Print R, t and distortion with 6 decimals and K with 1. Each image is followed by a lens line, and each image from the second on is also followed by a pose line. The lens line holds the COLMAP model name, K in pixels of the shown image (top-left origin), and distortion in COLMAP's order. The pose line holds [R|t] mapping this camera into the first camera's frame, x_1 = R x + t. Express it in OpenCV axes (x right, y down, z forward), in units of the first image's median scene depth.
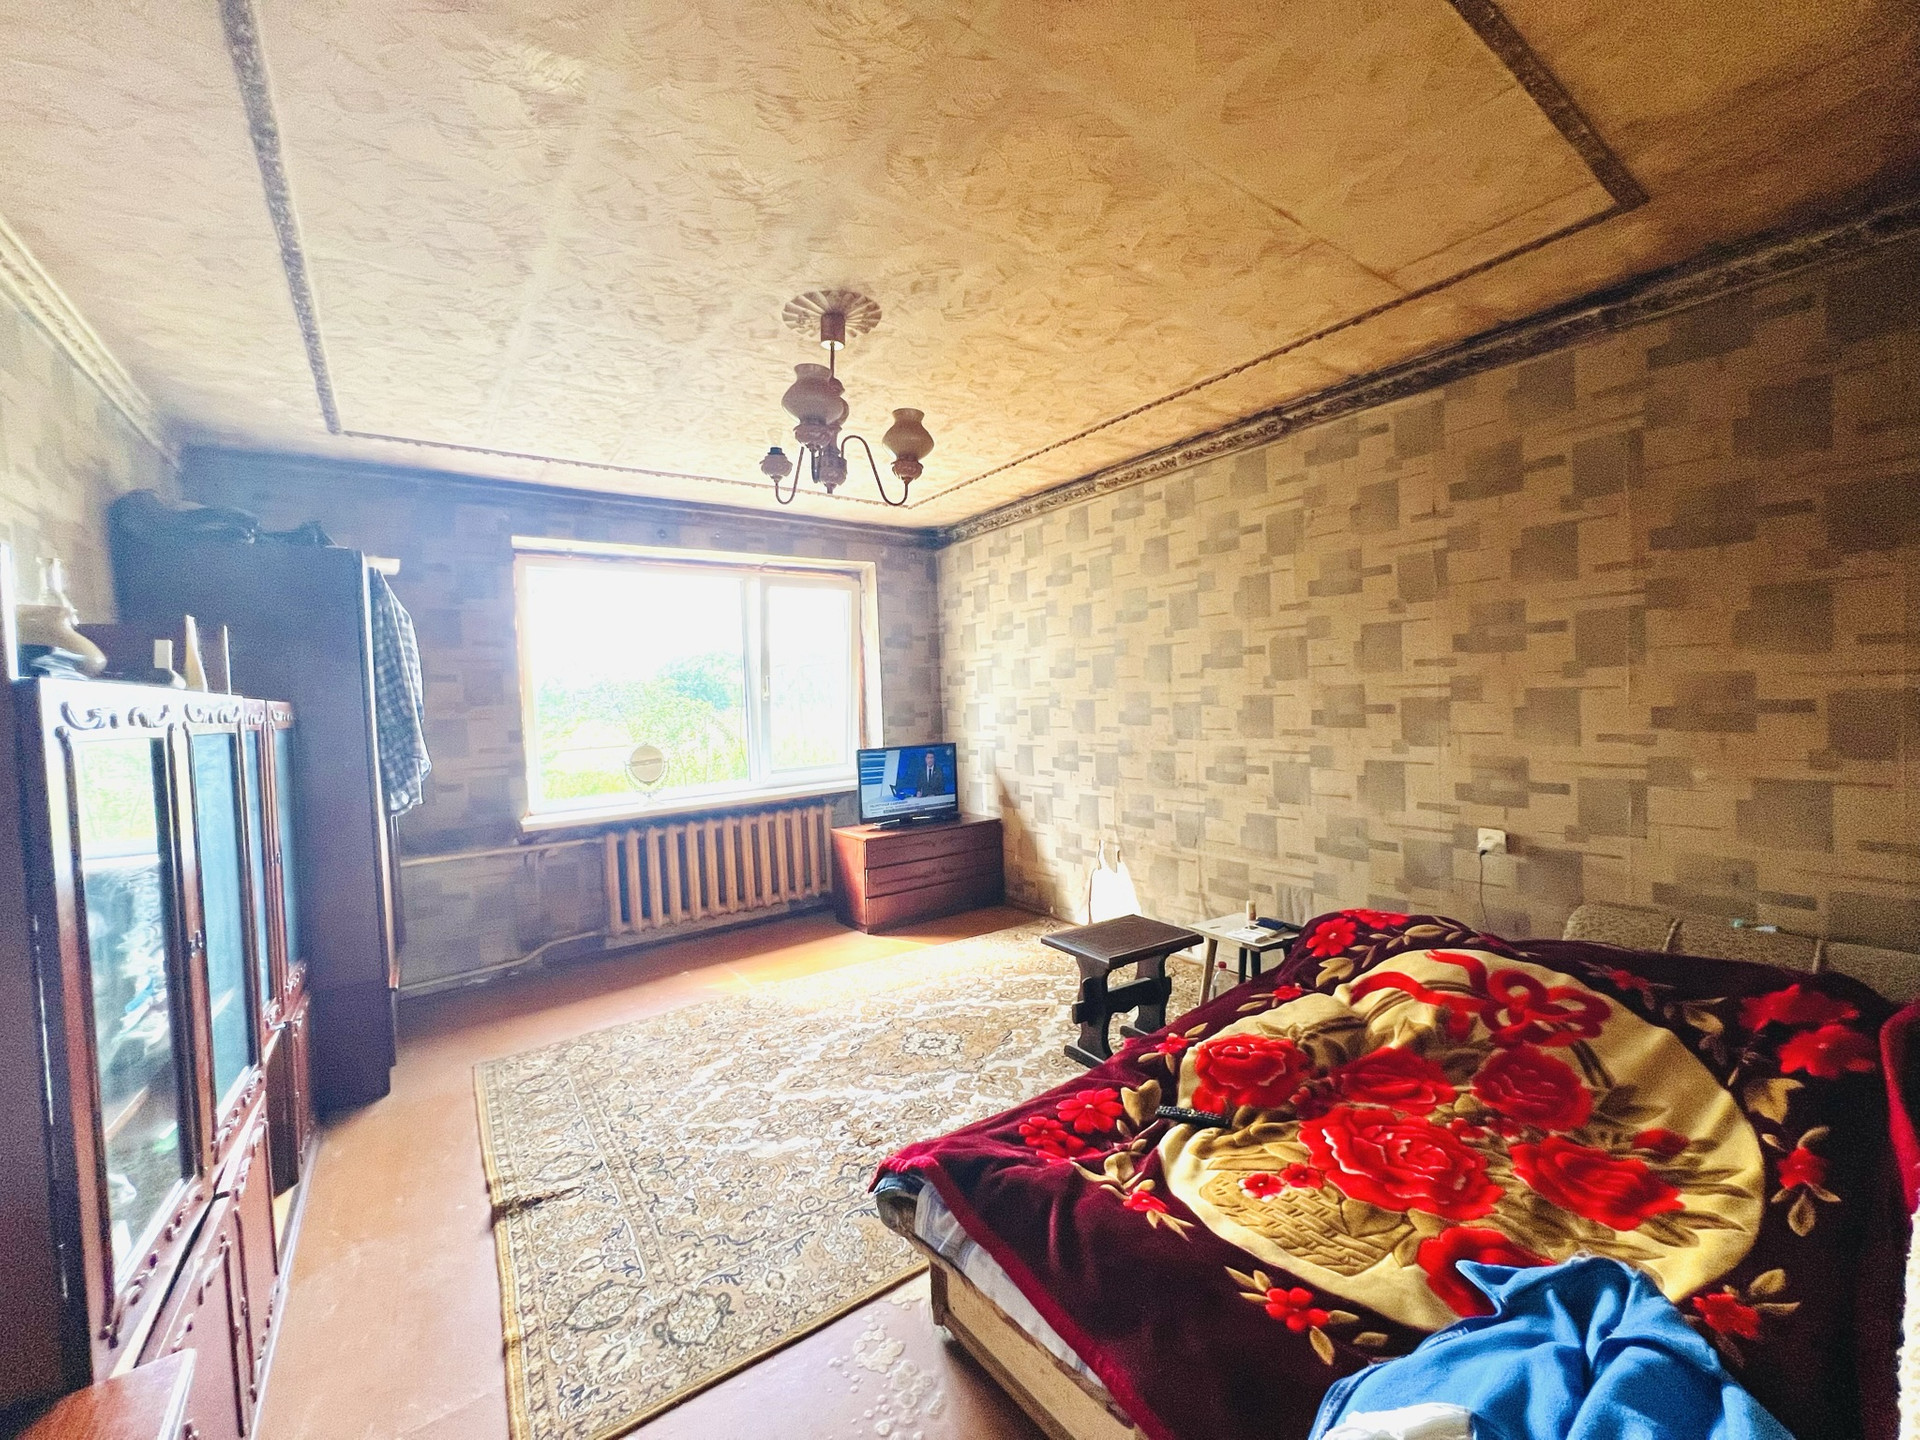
lens RADIAL K [[769.5, 0, 959.7], [0, 769.5, 722.1], [0, 0, 1]] dist [-0.000223, -0.000354]
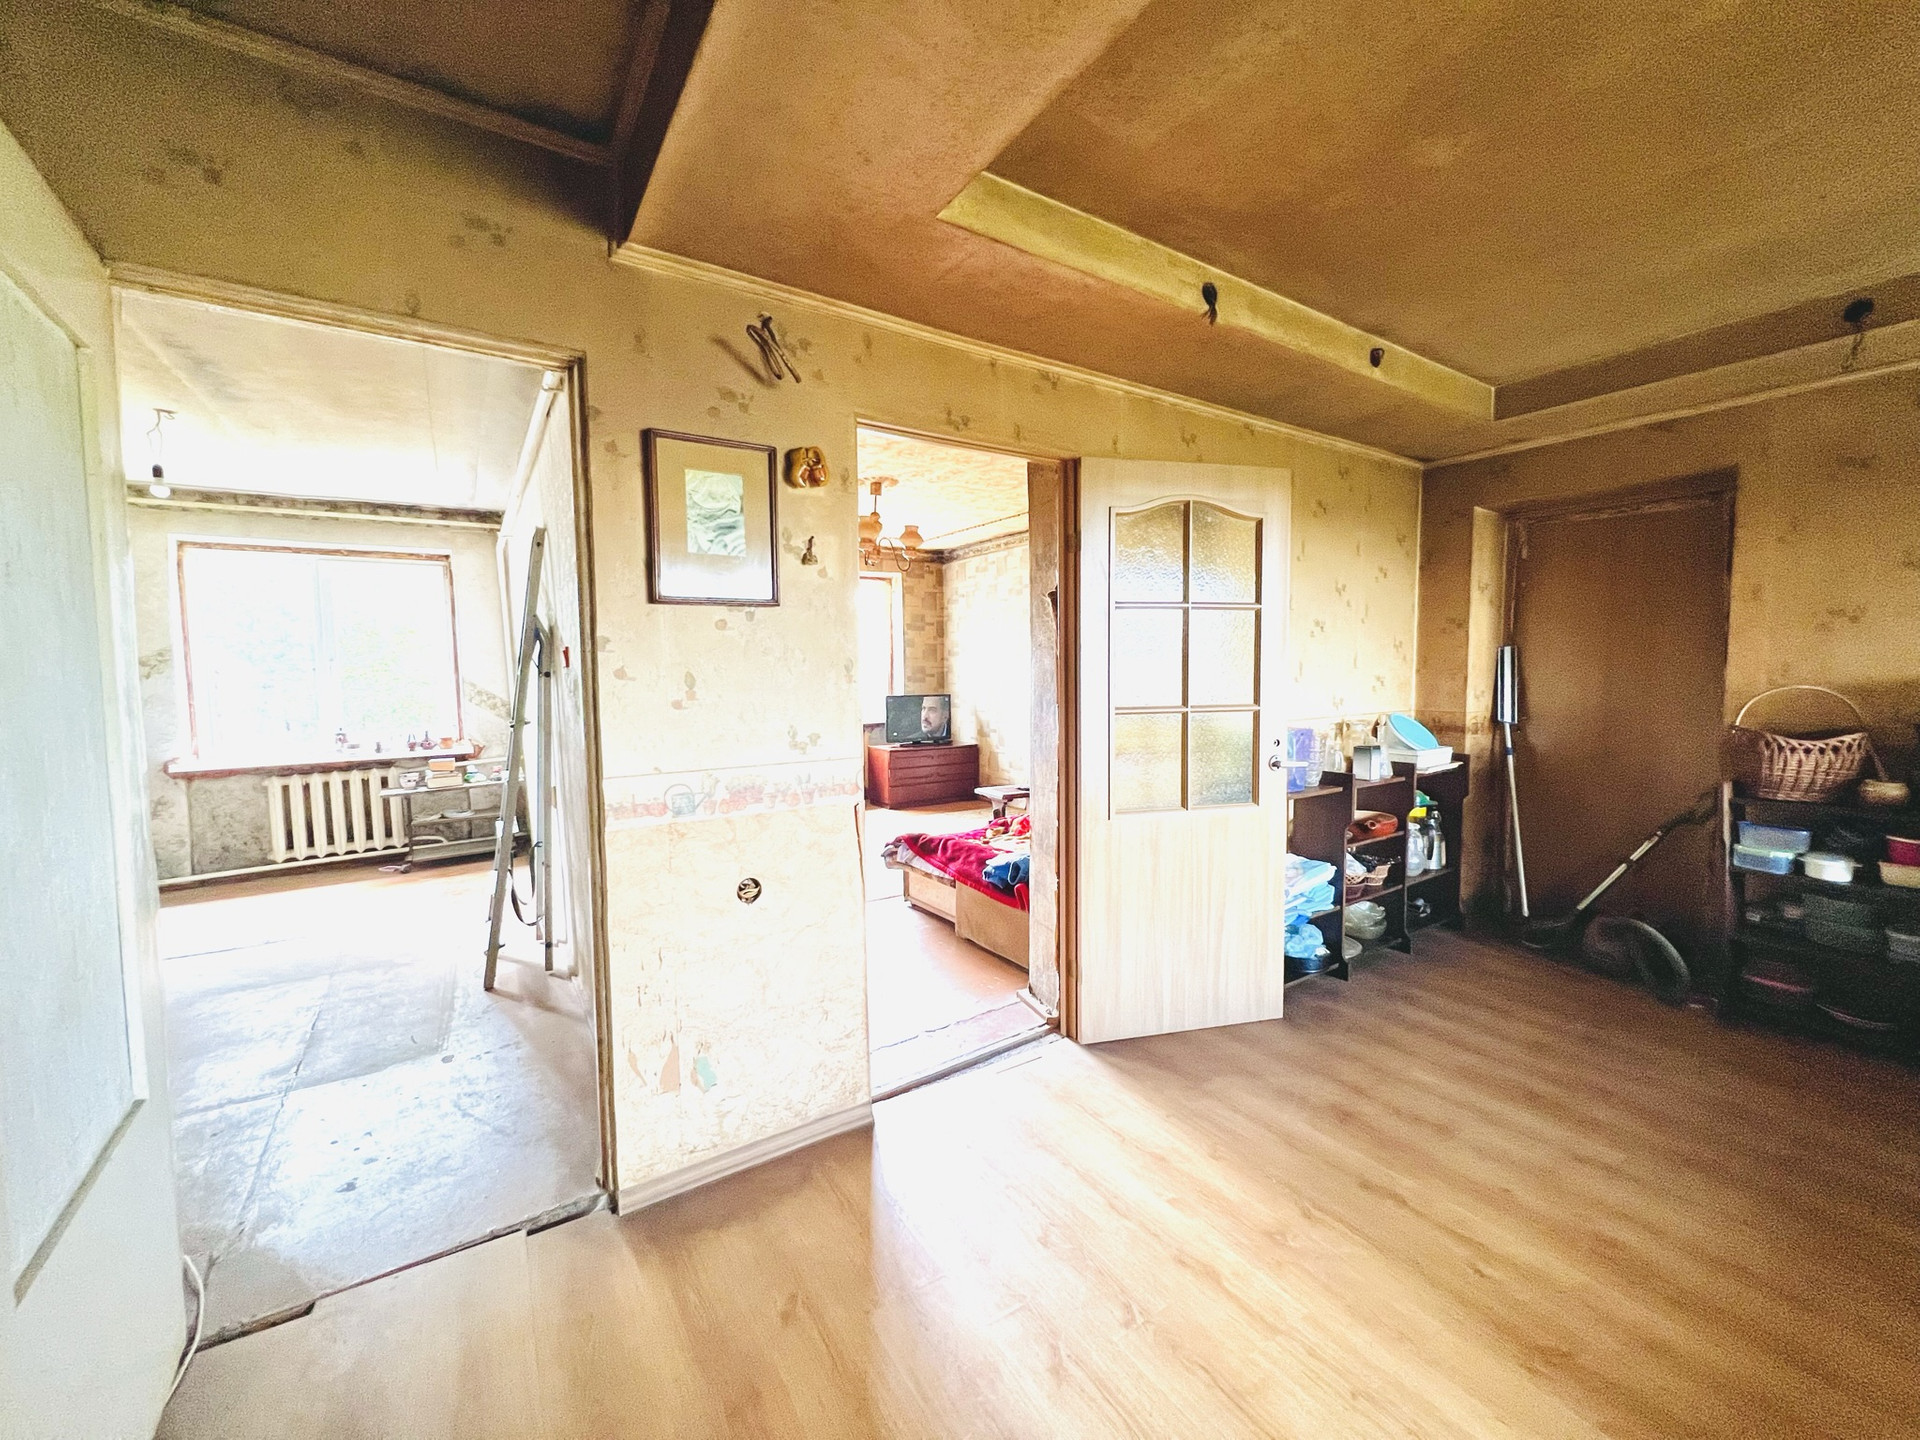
lens RADIAL K [[769.5, 0, 957.2], [0, 769.5, 717.6], [0, 0, 1]] dist [-0.000223, -0.000354]
pose [[0.998296, 0.030603, -0.049682, 0.126984], [-0.028587, 0.998759, 0.040781, 0.015846], [0.050869, -0.039292, 0.997932, -0.784531]]
